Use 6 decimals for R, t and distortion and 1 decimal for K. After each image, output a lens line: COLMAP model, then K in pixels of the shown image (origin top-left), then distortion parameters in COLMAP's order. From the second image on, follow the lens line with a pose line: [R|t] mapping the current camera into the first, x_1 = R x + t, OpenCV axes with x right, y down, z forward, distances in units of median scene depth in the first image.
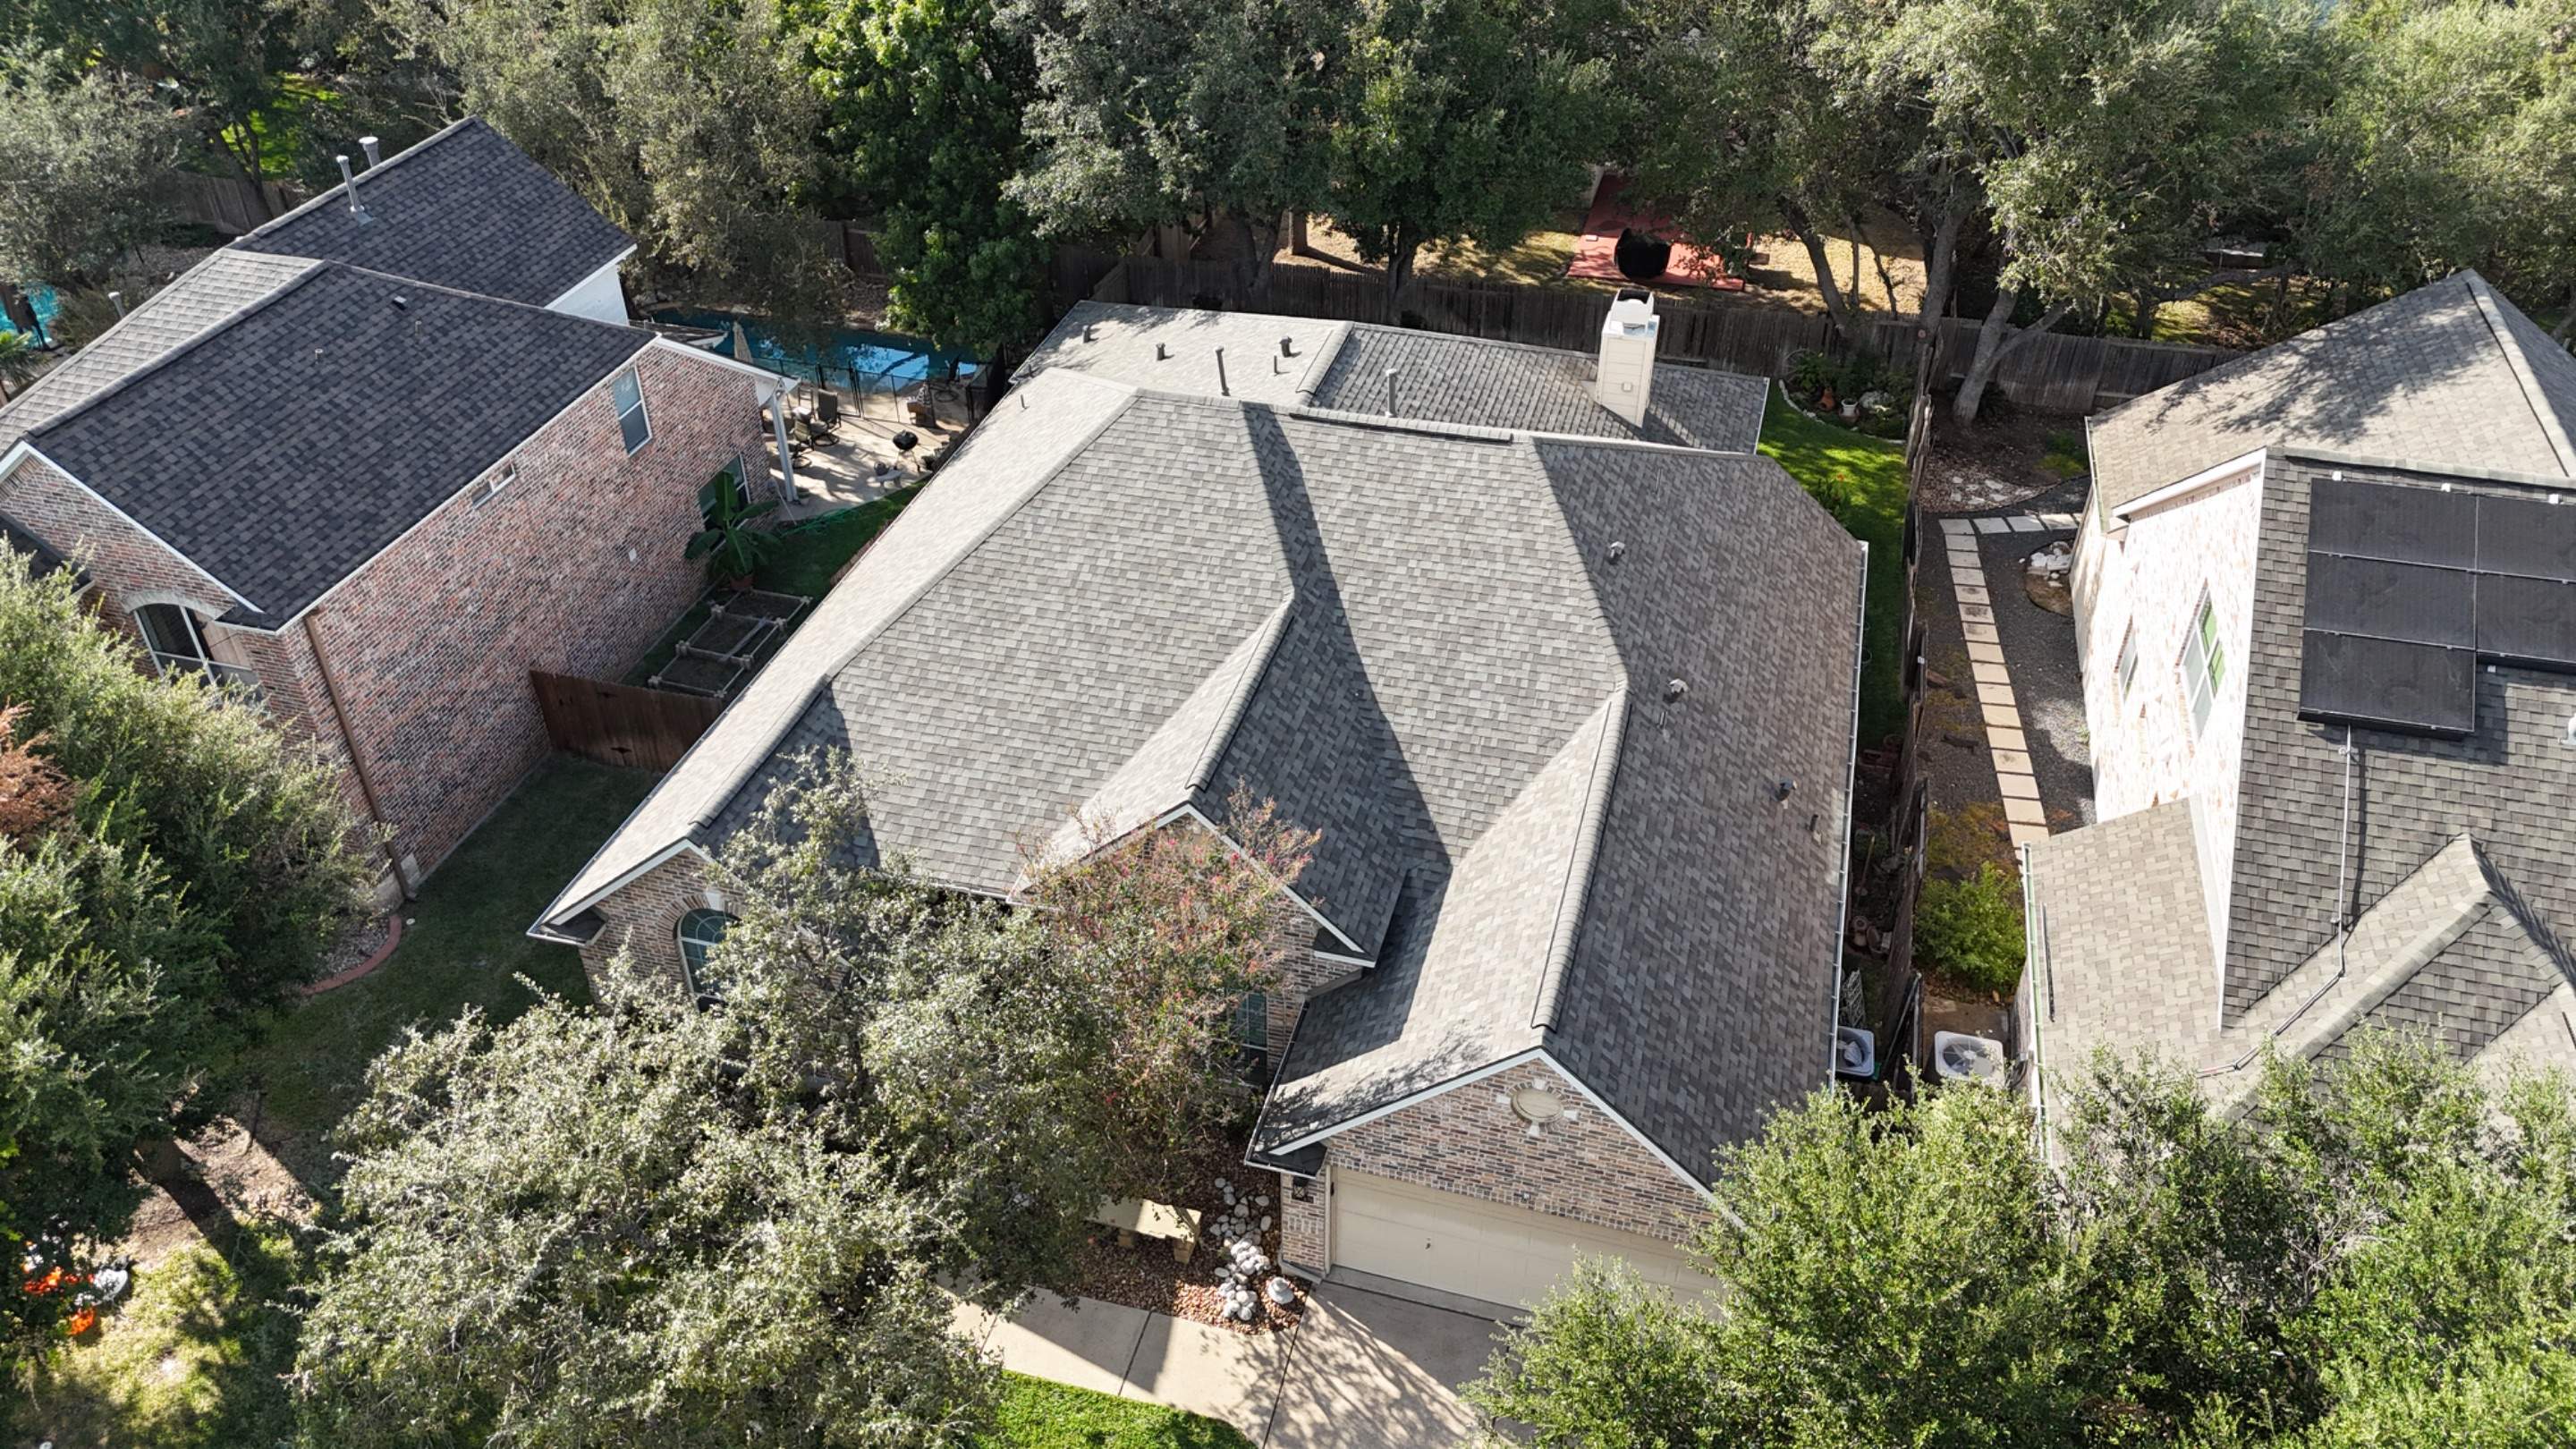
lens RADIAL K [[1899.6, 0, 1280.2], [0, 1899.6, 733.6], [0, 0, 1]] dist [0.088182, -0.086727]
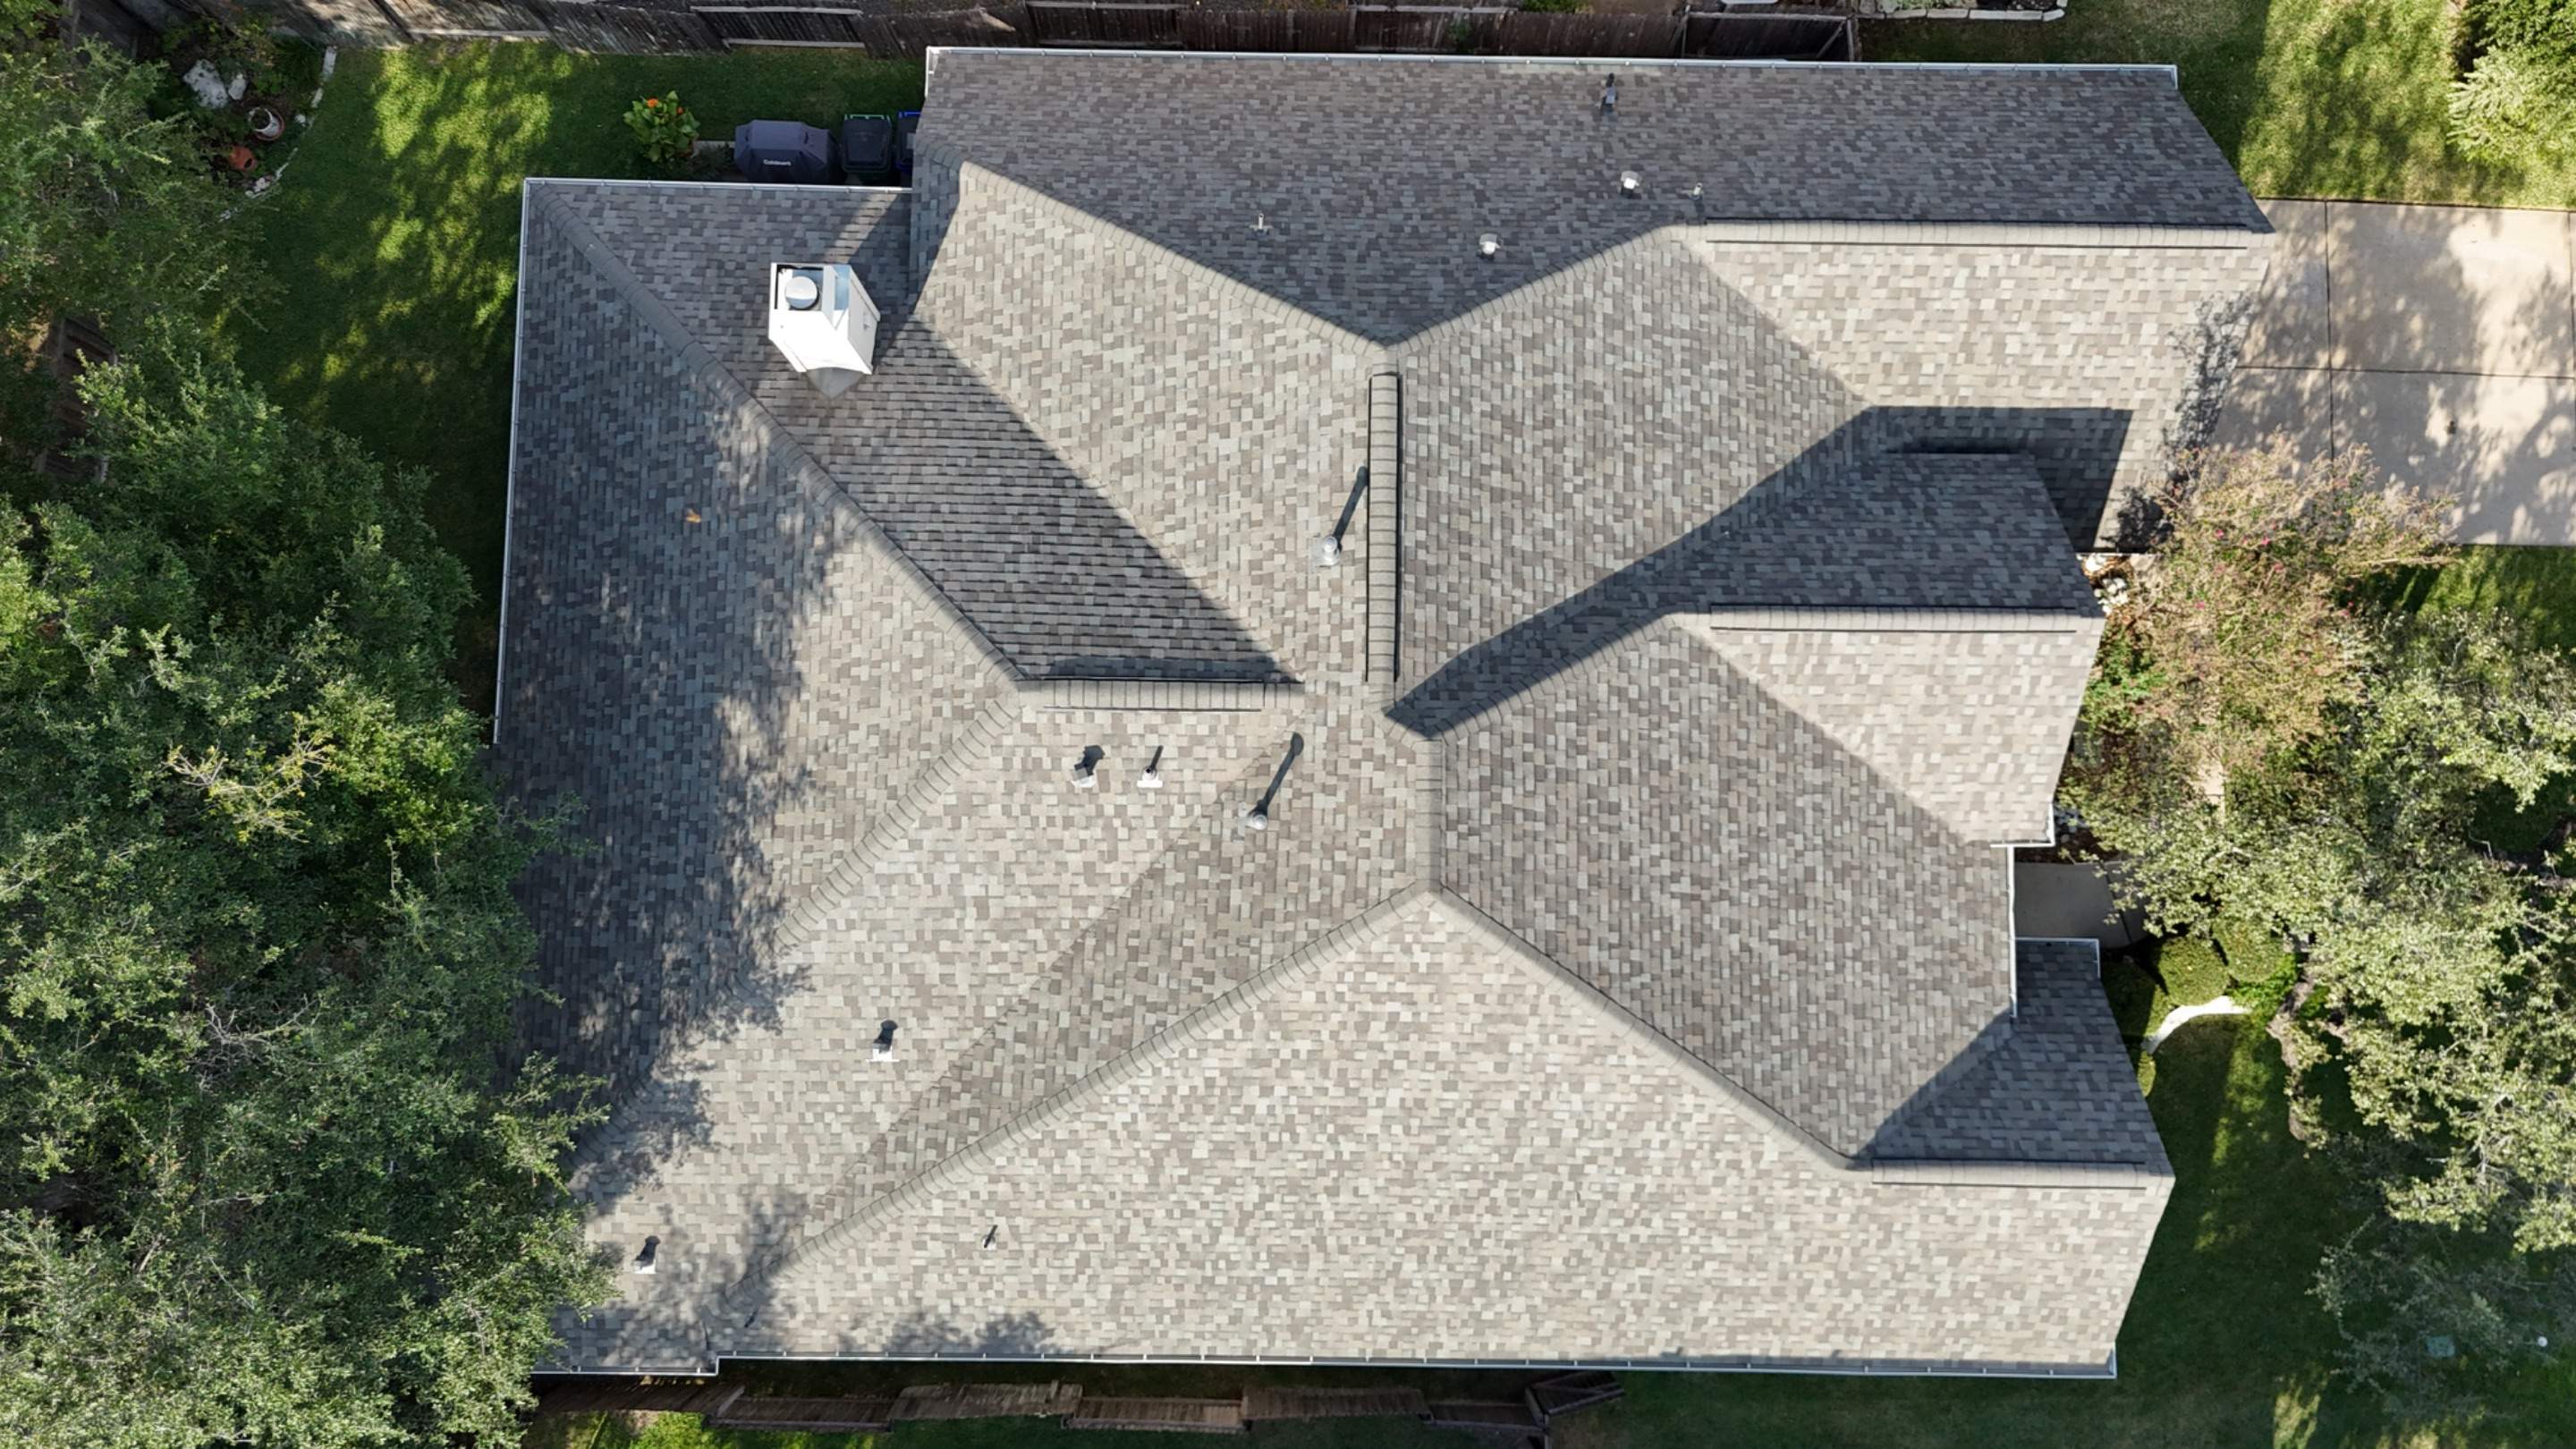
lens RADIAL K [[1914.2, 0, 1278.2], [0, 1914.2, 733.0], [0, 0, 1]] dist [0.094015, -0.133298]
pose [[-0.256430, -0.961552, 0.098289, -0.079581], [0.565848, -0.066900, 0.821791, -0.852298], [-0.783620, 0.266348, 0.561248, 0.690601]]
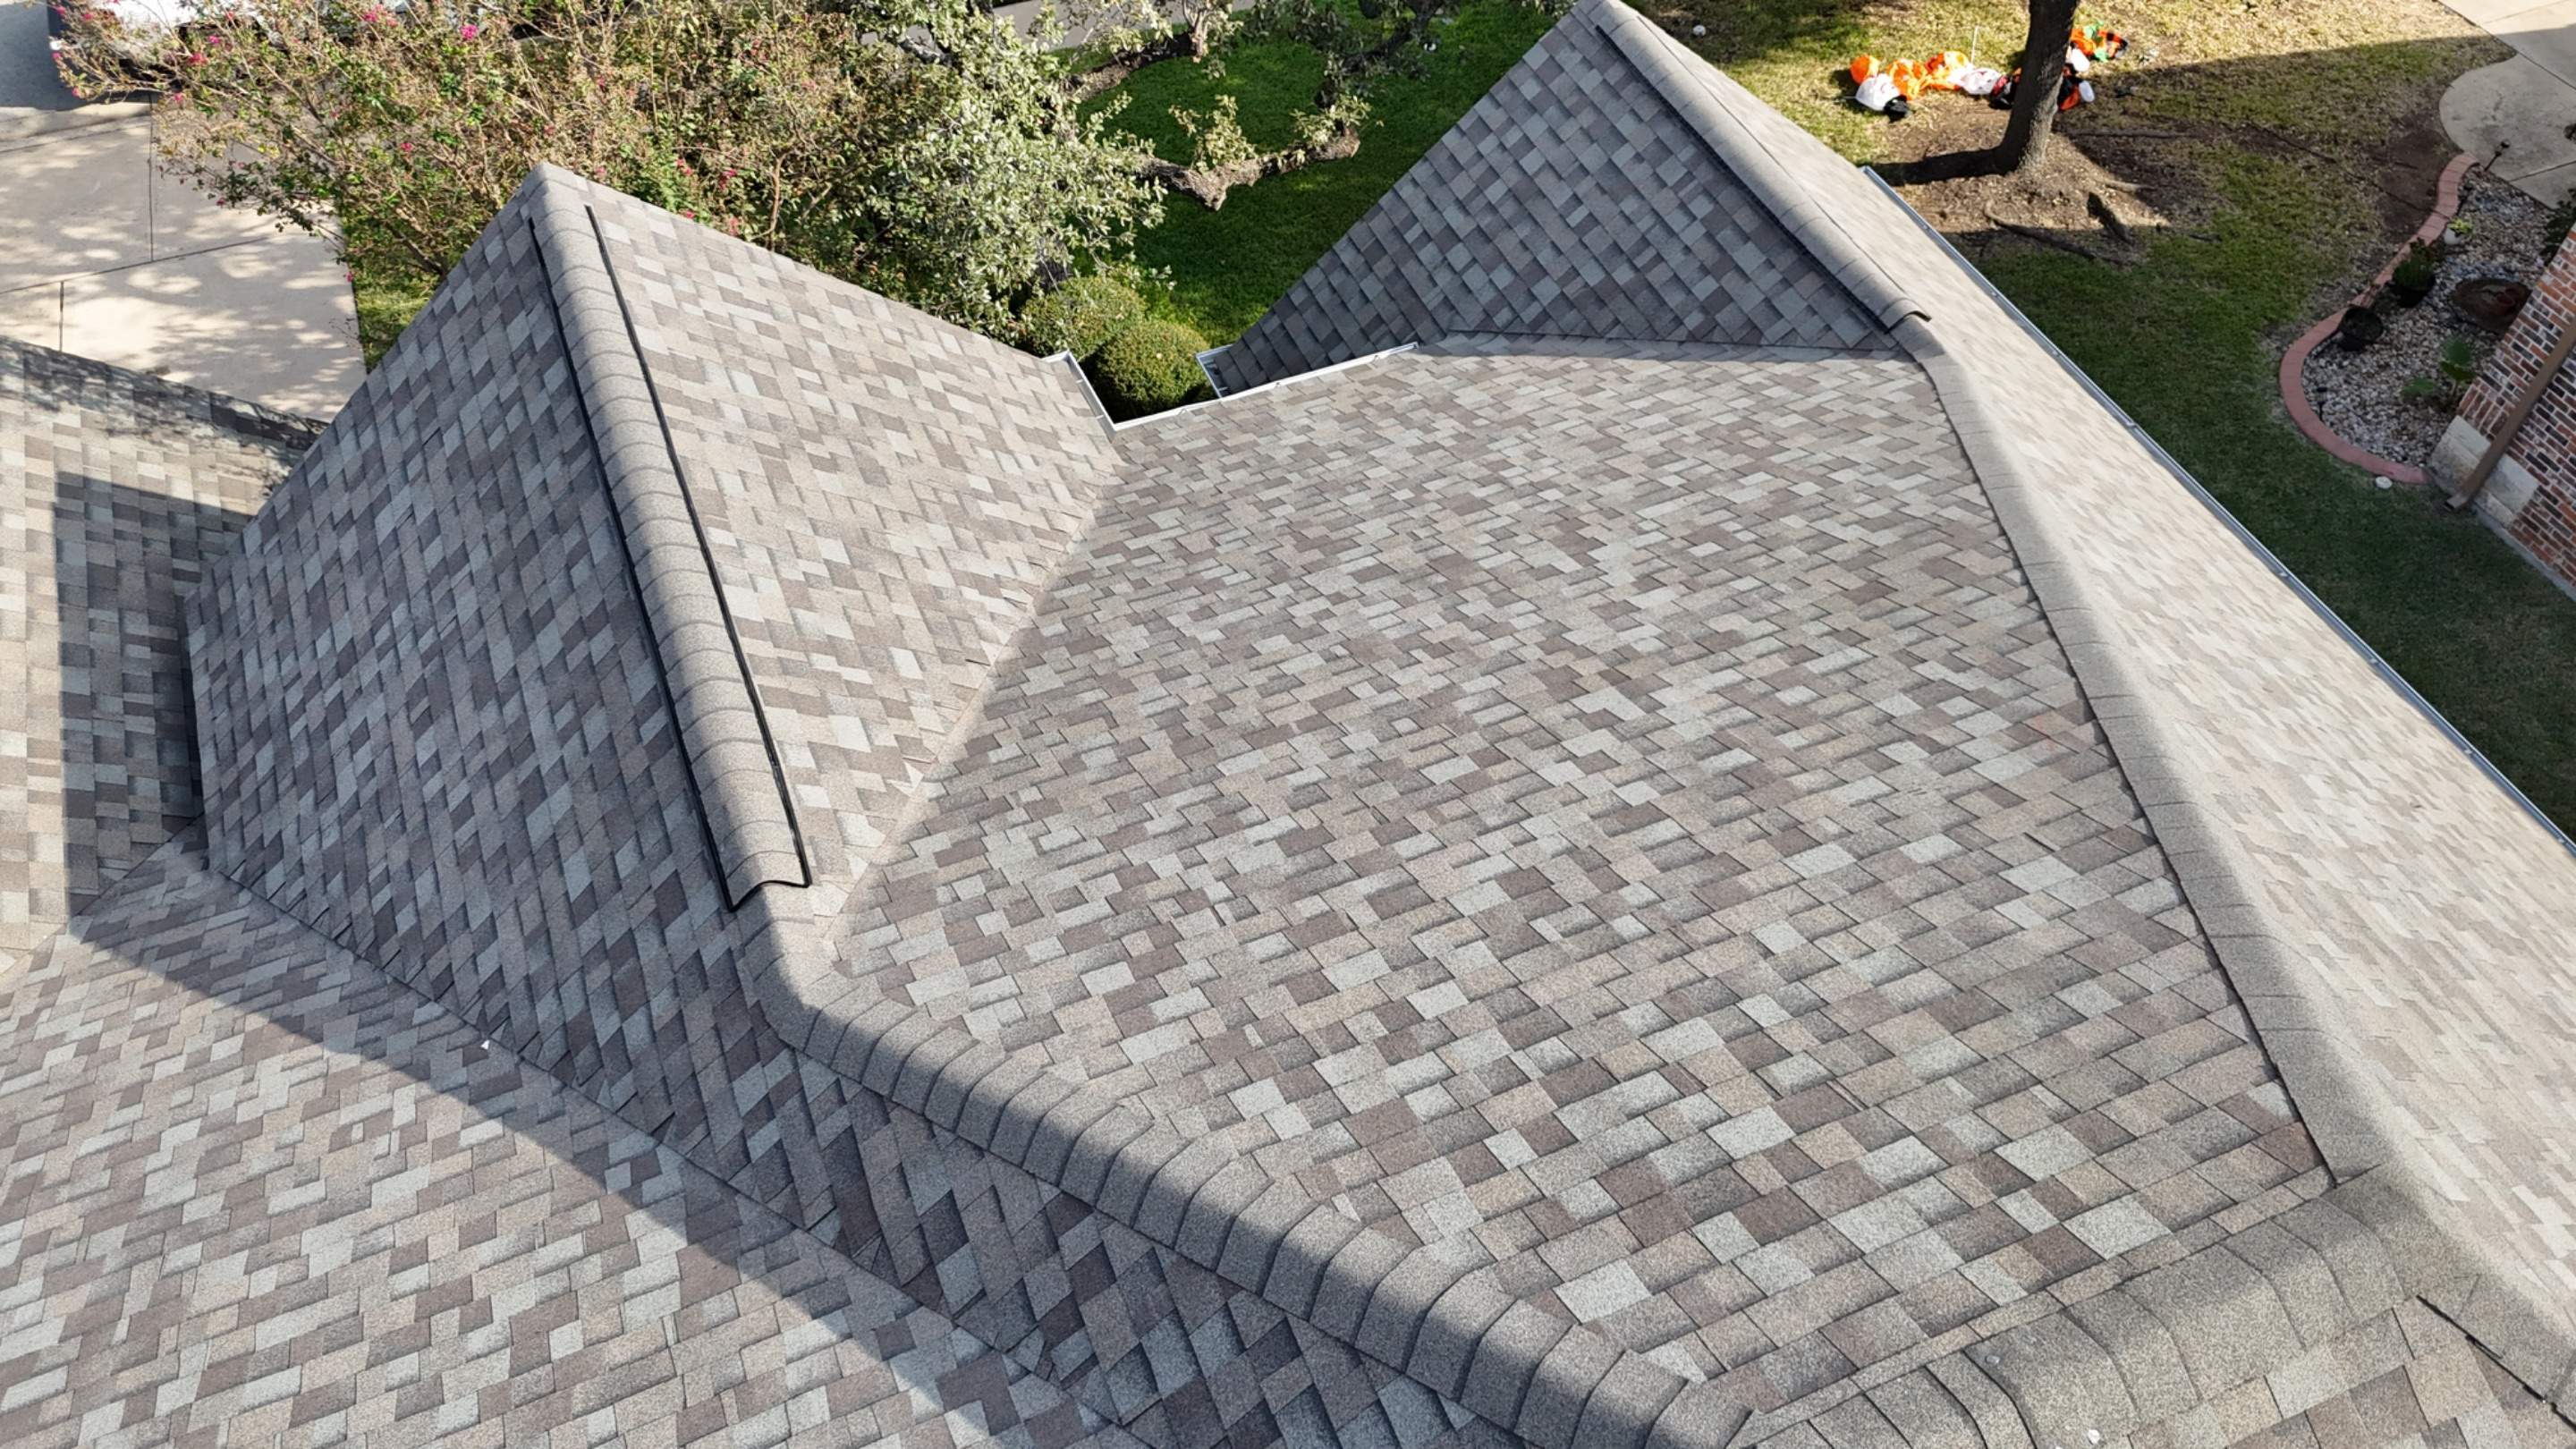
lens RADIAL K [[1889.9, 0, 1281.4], [0, 1889.9, 753.4], [0, 0, 1]] dist [0.077339, -0.075834]
pose [[-0.784103, 0.489917, -0.381005, 0.035087], [-0.364120, 0.134003, 0.921662, -0.314307], [0.502593, 0.861409, 0.073316, 0.995801]]
